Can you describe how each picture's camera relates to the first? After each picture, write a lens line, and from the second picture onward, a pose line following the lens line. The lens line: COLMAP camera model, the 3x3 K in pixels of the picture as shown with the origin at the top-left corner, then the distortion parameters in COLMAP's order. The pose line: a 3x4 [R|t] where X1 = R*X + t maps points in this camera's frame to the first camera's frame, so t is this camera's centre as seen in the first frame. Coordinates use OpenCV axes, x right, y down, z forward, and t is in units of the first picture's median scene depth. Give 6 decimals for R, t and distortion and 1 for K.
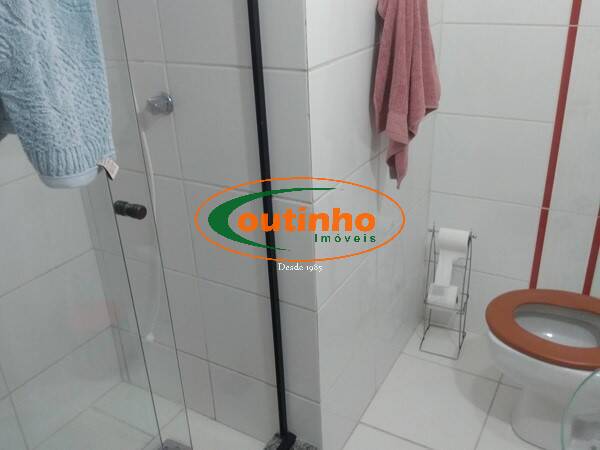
lens RADIAL K [[551.3, 0, 300.0], [0, 551.3, 225.0], [0, 0, 1]] dist [0.099721, -0.240629]
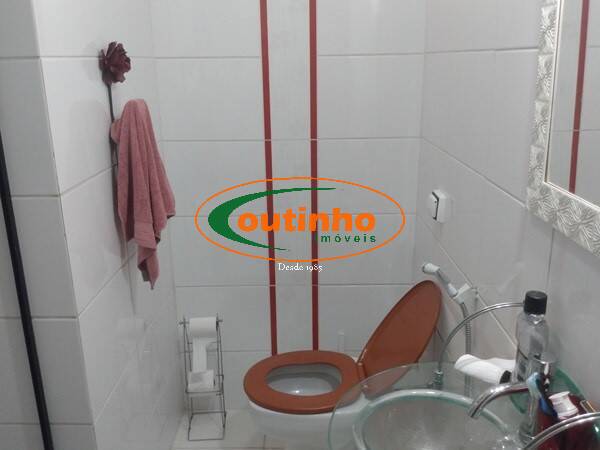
lens RADIAL K [[551.3, 0, 300.0], [0, 551.3, 225.0], [0, 0, 1]] dist [0.099721, -0.240629]
pose [[0.871409, -0.110159, 0.478029, -0.075683], [0.189789, 0.974284, -0.121452, -0.001123], [-0.452357, 0.196558, 0.869907, -0.106606]]
